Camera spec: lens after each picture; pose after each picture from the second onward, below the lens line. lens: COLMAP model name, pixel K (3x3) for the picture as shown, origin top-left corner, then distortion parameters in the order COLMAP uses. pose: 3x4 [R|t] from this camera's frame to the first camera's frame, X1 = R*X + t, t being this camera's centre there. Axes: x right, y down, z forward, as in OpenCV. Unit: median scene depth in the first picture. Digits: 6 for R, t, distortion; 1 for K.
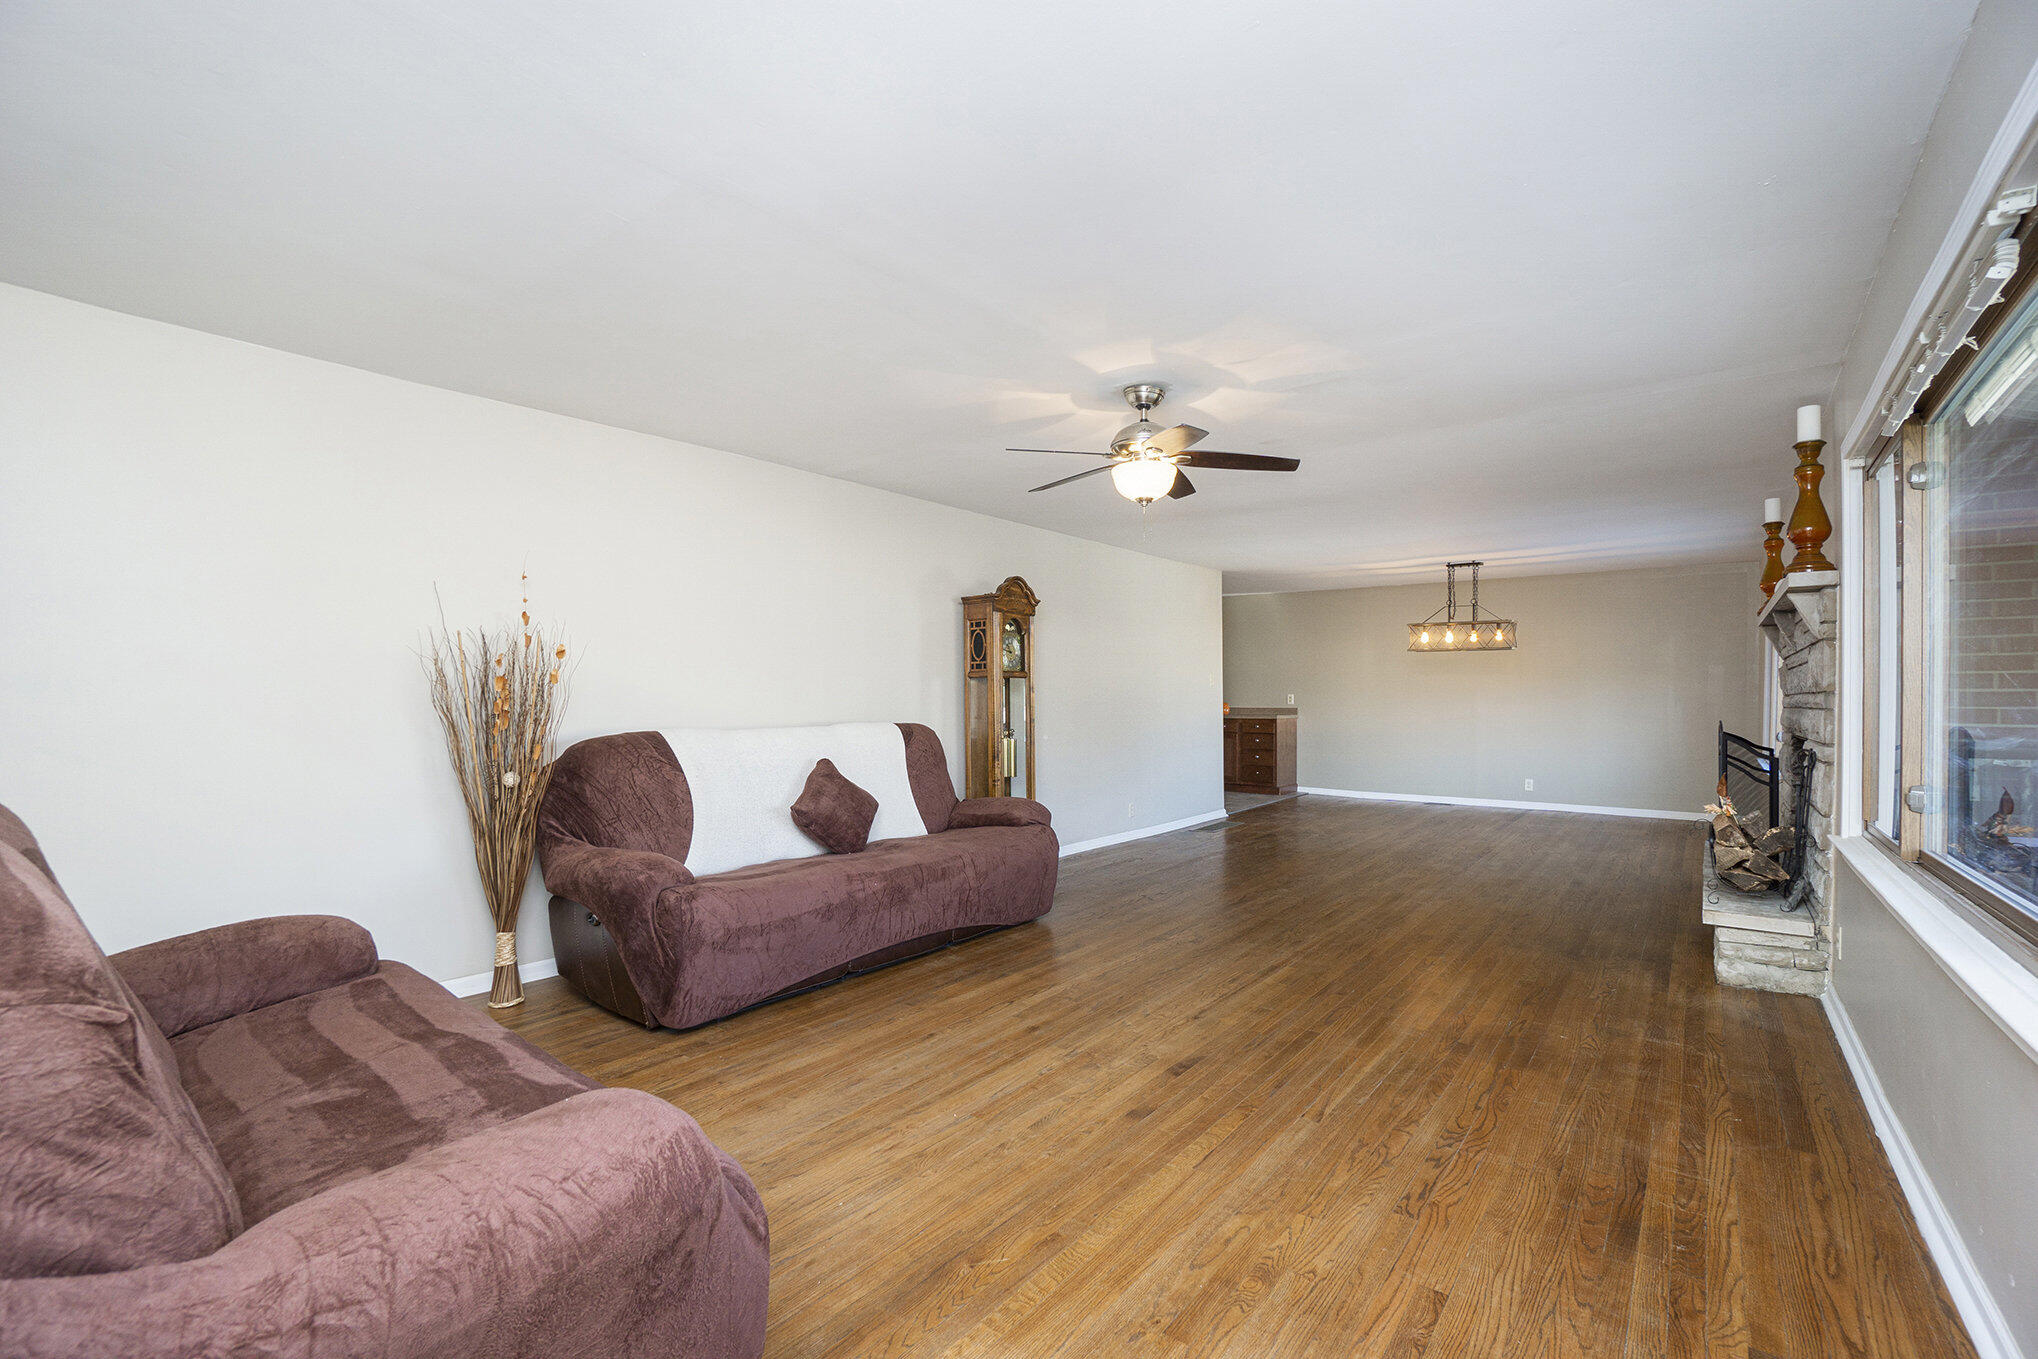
lens RADIAL K [[904.6, 0, 1011.8], [0, 904.6, 680.2], [0, 0, 1]] dist [-0.046294, -0.000023]
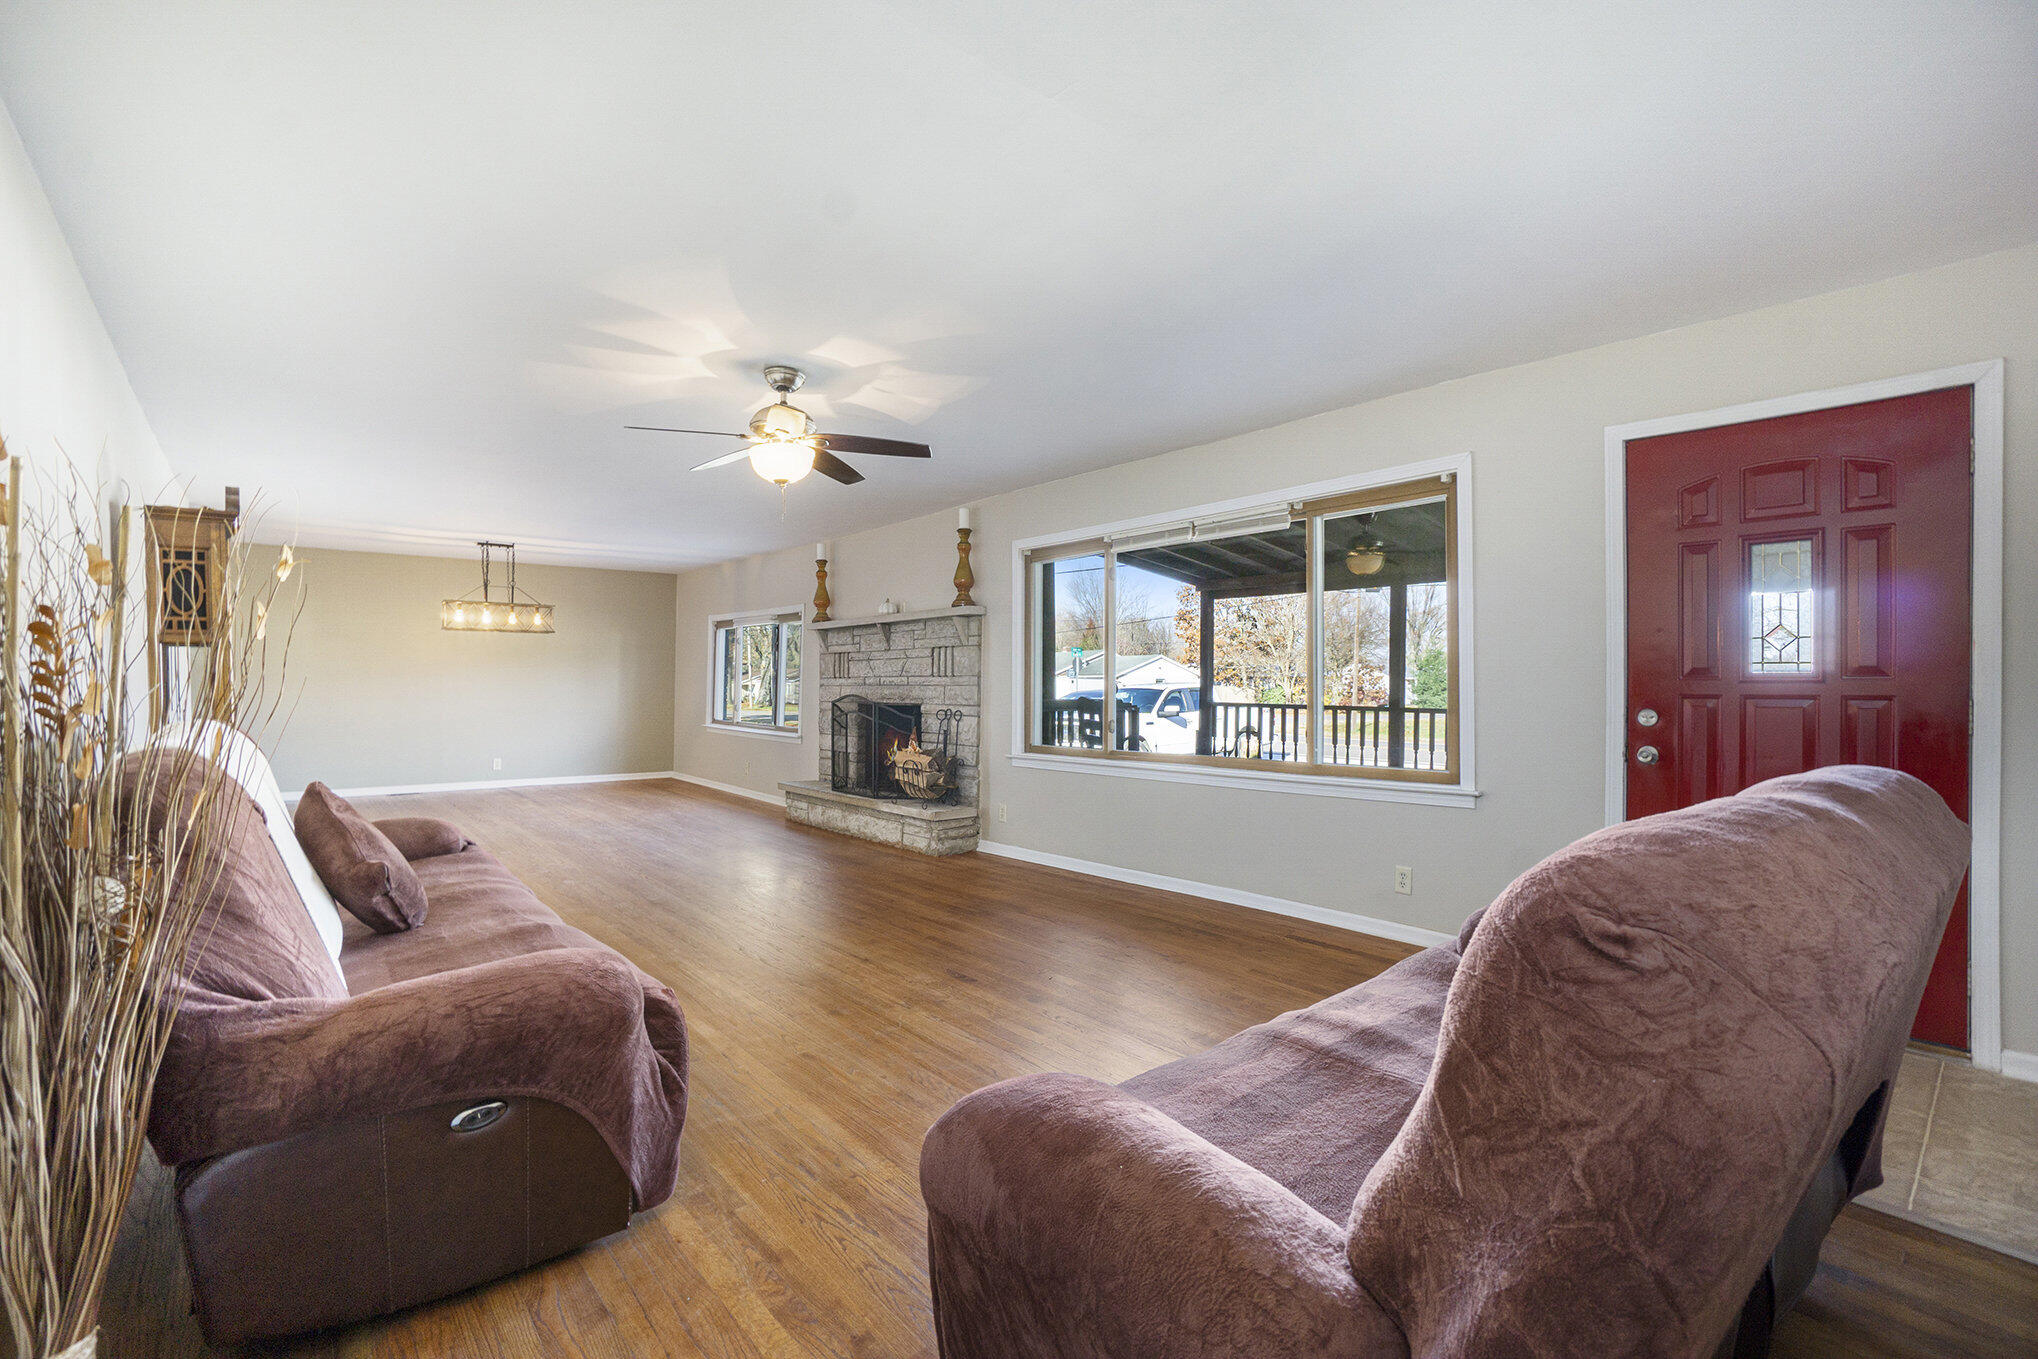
lens RADIAL K [[904.6, 0, 1011.8], [0, 904.6, 680.2], [0, 0, 1]] dist [-0.046294, -0.000023]
pose [[0.199438, 0.000621, 0.979910, -0.784202], [-0.019587, 0.999803, 0.003353, 0.013718], [-0.979715, -0.019862, 0.199411, 0.538347]]
